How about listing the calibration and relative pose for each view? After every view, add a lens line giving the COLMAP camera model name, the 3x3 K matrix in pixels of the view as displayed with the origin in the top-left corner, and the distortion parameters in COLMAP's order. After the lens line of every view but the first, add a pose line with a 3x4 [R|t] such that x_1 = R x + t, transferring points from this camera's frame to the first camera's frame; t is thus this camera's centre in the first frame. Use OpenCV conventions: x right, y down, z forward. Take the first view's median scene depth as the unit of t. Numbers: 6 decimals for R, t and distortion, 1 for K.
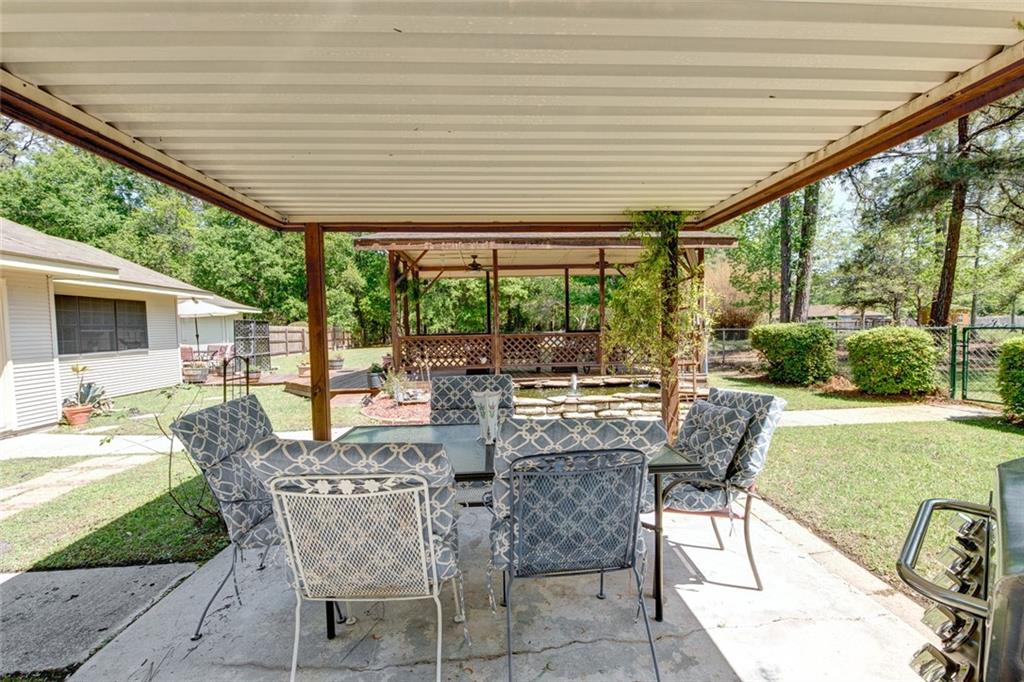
lens RADIAL K [[453.0, 0, 506.8], [0, 453.0, 337.4], [0, 0, 1]] dist [-0.000625, -0.000364]
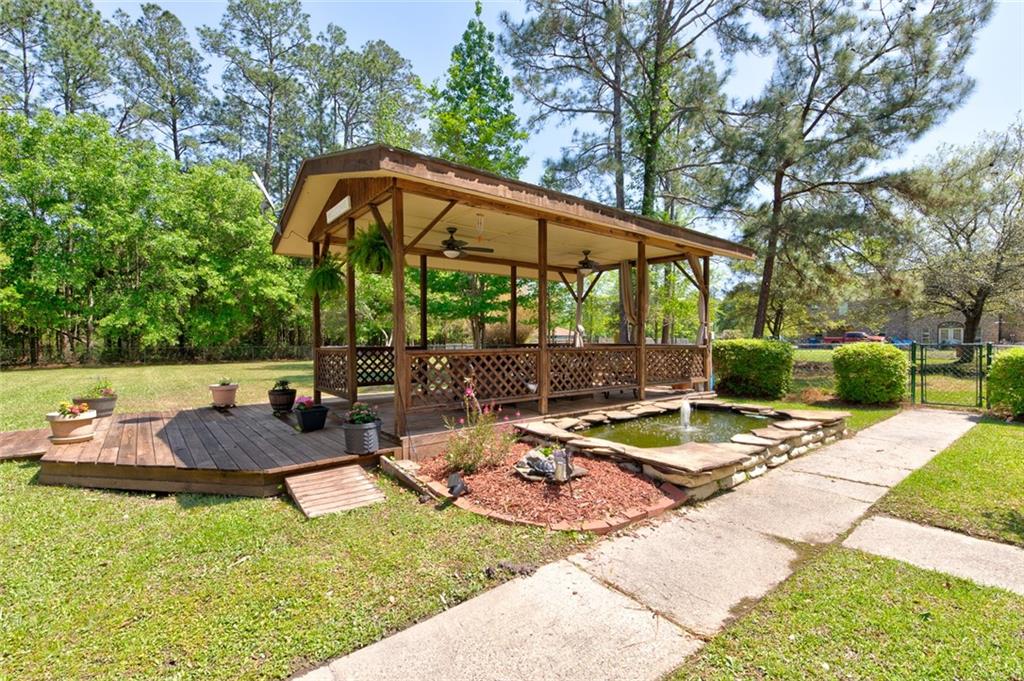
lens RADIAL K [[453.0, 0, 506.8], [0, 453.0, 336.9], [0, 0, 1]] dist [-0.000625, -0.000364]
pose [[0.808577, 0.020125, 0.588046, -0.128603], [0.000794, 0.999377, -0.035294, -0.000017], [-0.588390, 0.029004, 0.808057, 0.137778]]
